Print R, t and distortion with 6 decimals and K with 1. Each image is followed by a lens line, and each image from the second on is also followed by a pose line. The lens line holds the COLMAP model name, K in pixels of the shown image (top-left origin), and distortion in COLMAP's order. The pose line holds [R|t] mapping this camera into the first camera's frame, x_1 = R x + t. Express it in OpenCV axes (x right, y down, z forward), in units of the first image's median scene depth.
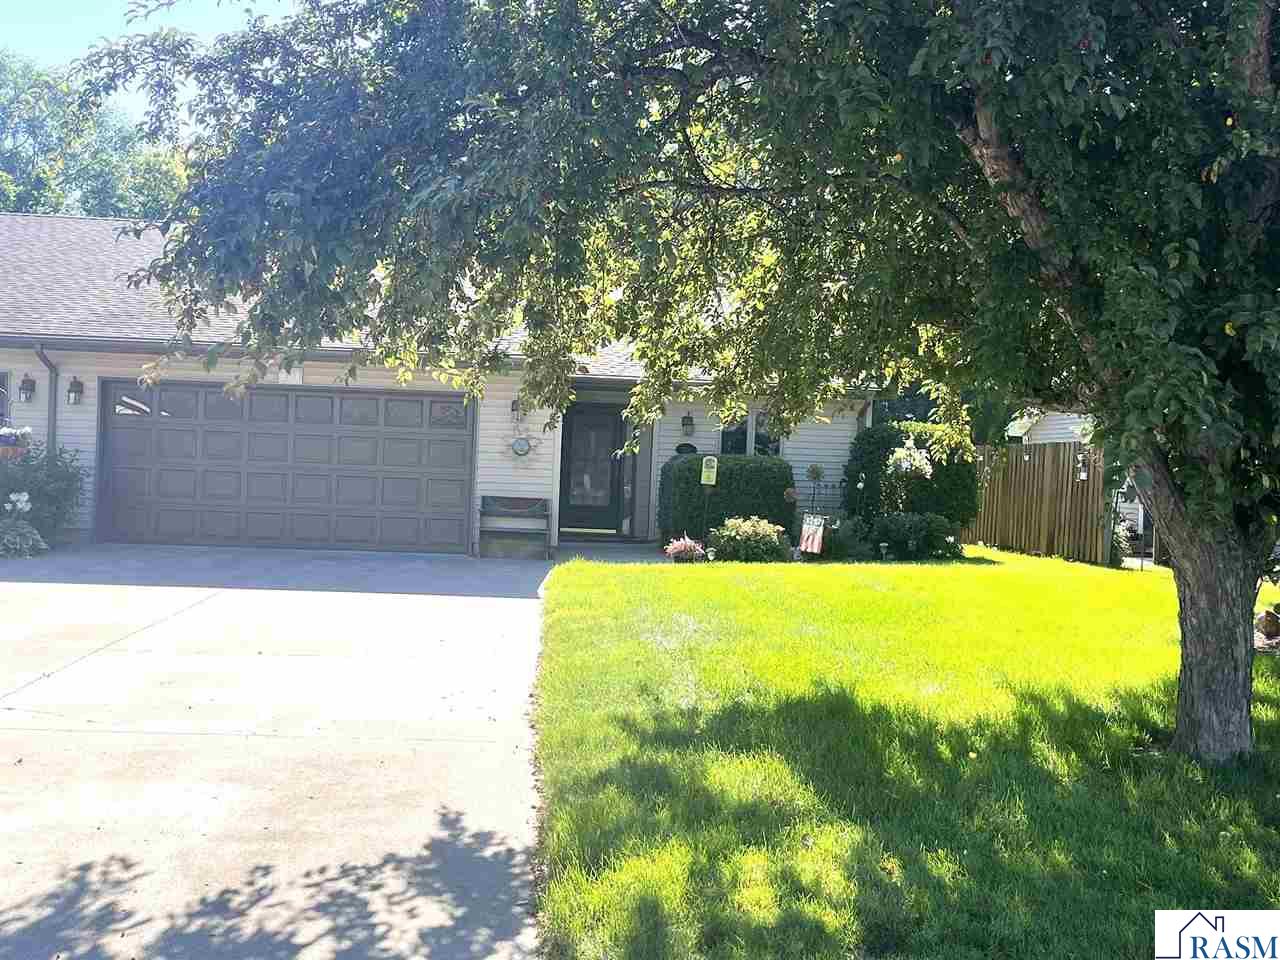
lens RADIAL K [[1406.8, 0, 634.5], [0, 1406.8, 484.9], [0, 0, 1]] dist [0.107120, -0.002662]
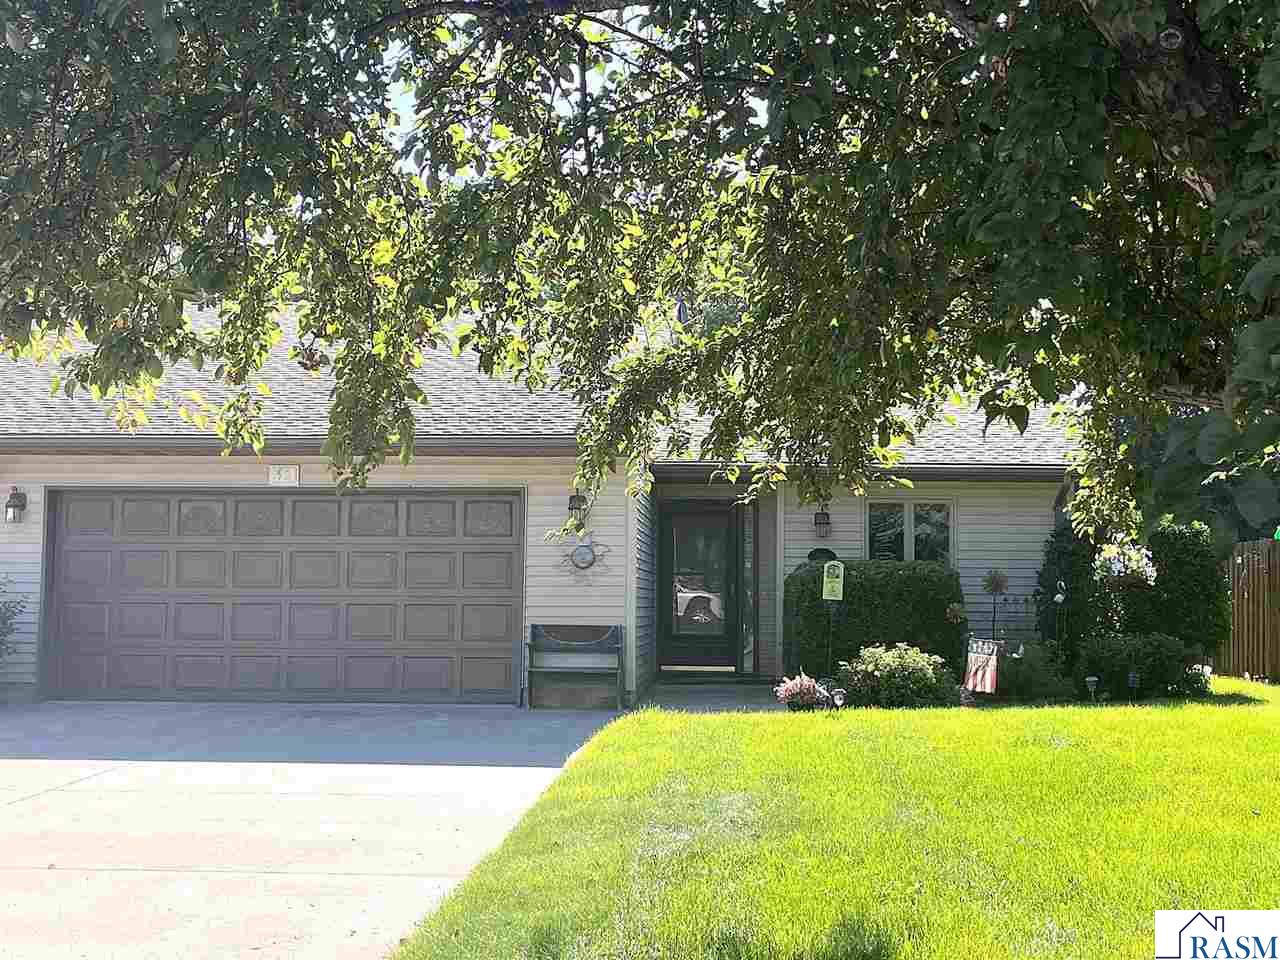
lens RADIAL K [[1662.8, 0, 640.0], [0, 1662.8, 480.0], [0, 0, 1]] dist [0.115243, -0.052278]
pose [[0.992562, -0.037265, -0.115896, 0.054607], [0.027648, 0.996123, -0.083511, 0.006707], [0.118558, 0.079686, 0.989744, 0.130254]]
